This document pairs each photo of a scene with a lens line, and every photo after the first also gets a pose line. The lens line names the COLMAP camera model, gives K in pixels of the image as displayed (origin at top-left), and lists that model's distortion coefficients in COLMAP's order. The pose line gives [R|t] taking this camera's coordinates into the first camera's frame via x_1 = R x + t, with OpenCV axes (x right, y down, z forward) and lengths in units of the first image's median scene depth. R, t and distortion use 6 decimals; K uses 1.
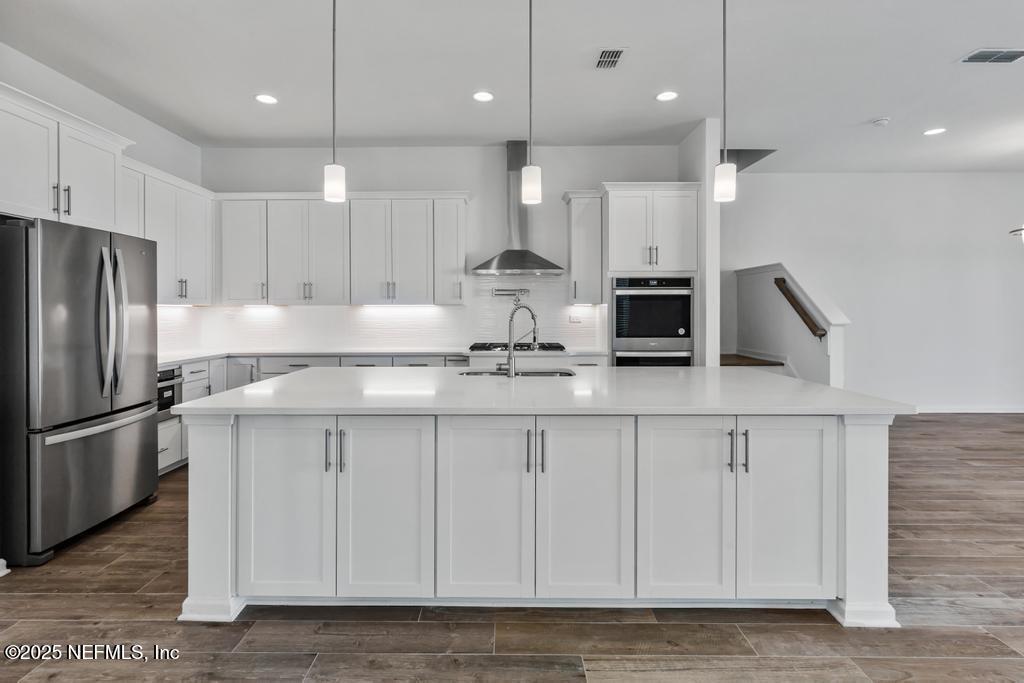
lens RADIAL K [[491.3, 0, 477.3], [0, 491.3, 323.0], [0, 0, 1]] dist [-0.001121, -0.000950]
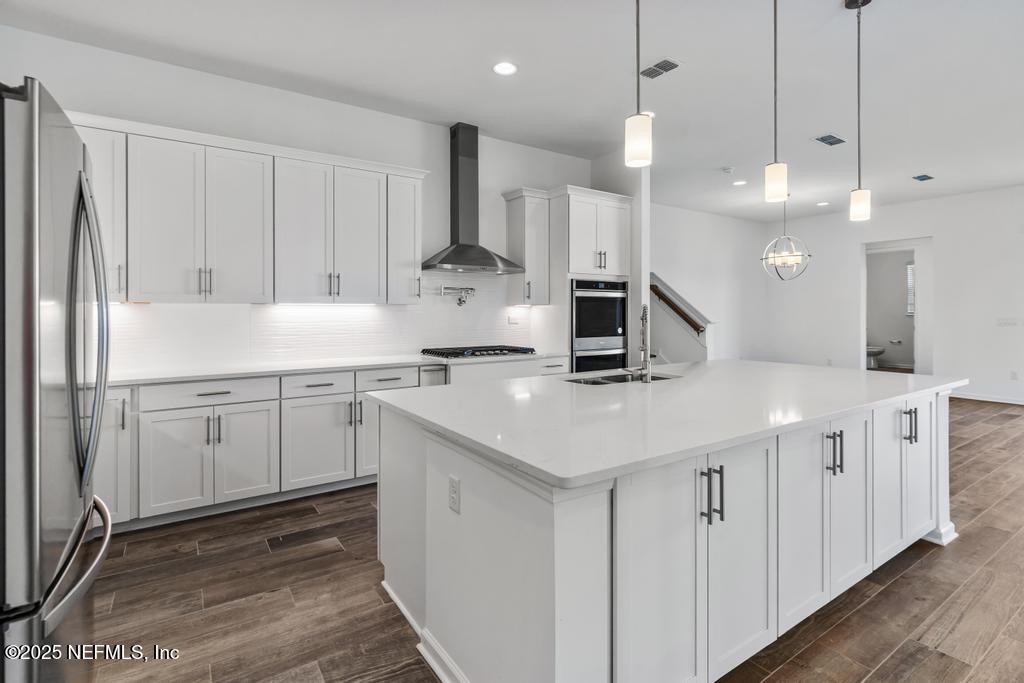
lens RADIAL K [[491.3, 0, 508.6], [0, 491.3, 323.3], [0, 0, 1]] dist [-0.001121, -0.000950]
pose [[0.824774, -0.011308, 0.565349, -0.412581], [0.012329, 0.999922, 0.002013, -0.004564], [-0.565327, 0.005310, 0.824849, 0.232982]]
